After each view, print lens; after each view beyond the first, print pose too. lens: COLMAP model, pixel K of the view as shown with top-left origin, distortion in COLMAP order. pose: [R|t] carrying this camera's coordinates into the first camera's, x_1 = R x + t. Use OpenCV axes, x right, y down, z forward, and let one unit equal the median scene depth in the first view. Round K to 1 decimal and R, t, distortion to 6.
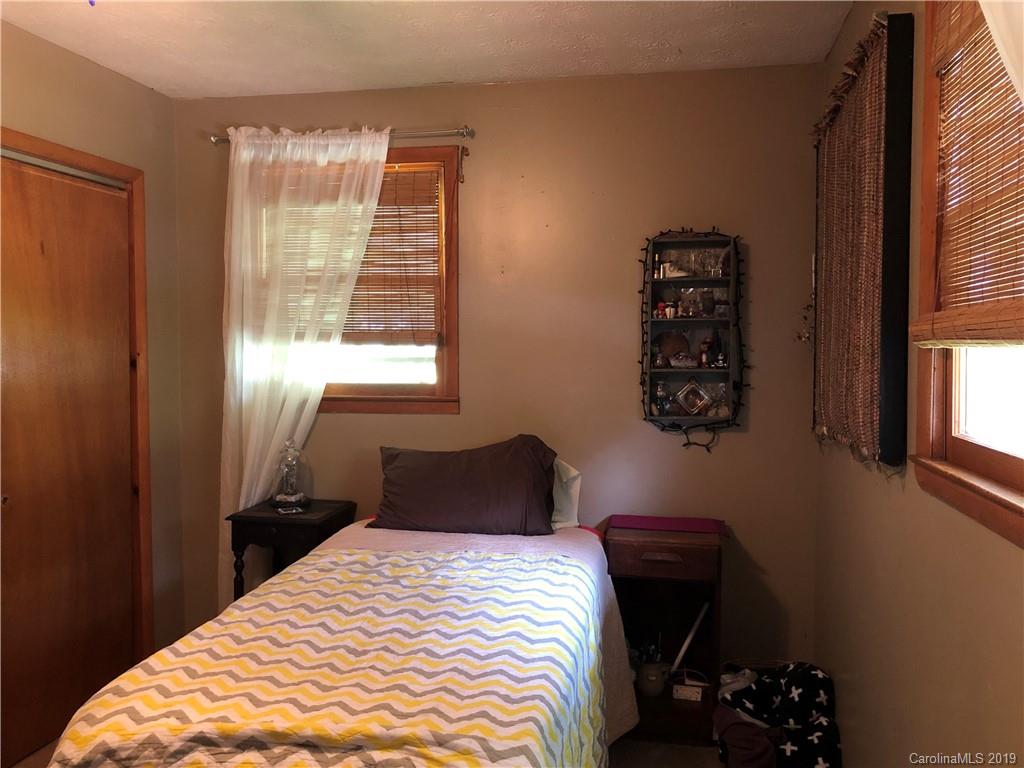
lens RADIAL K [[844.0, 0, 520.2], [0, 844.0, 387.6], [0, 0, 1]] dist [0.002716, 0.003337]
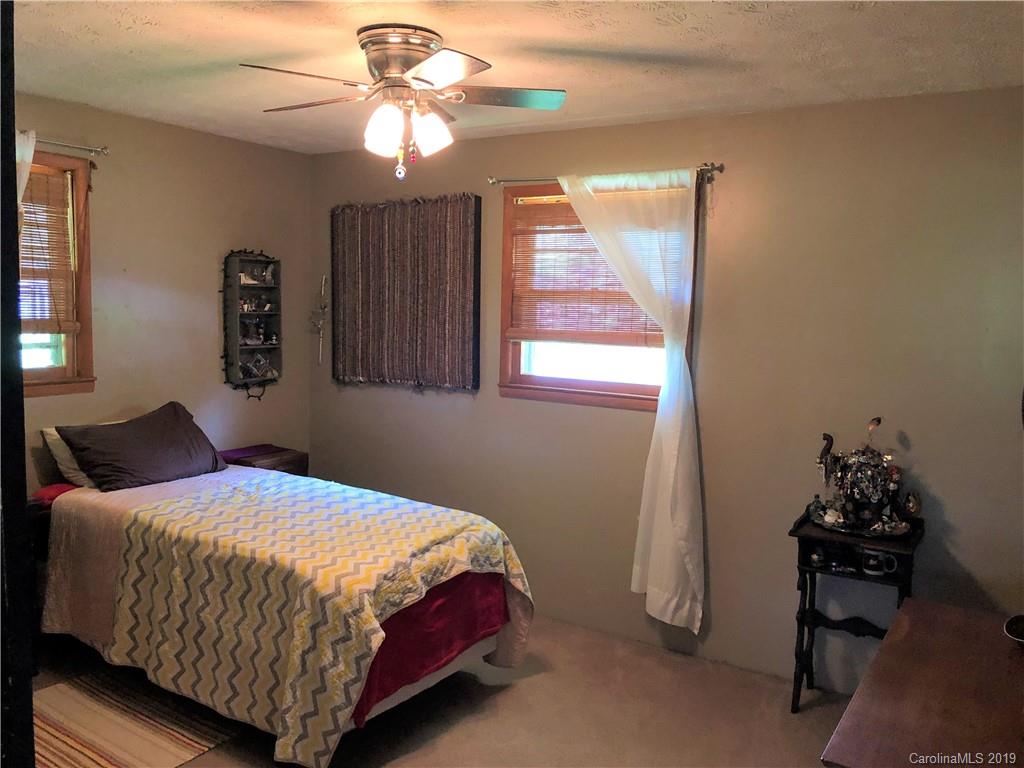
lens RADIAL K [[844.0, 0, 520.2], [0, 844.0, 387.6], [0, 0, 1]] dist [0.002716, 0.003337]
pose [[0.361182, -0.086007, 0.928521, -1.013155], [0.017399, 0.996186, 0.085507, -0.067662], [-0.932333, -0.014728, 0.361301, 0.026706]]
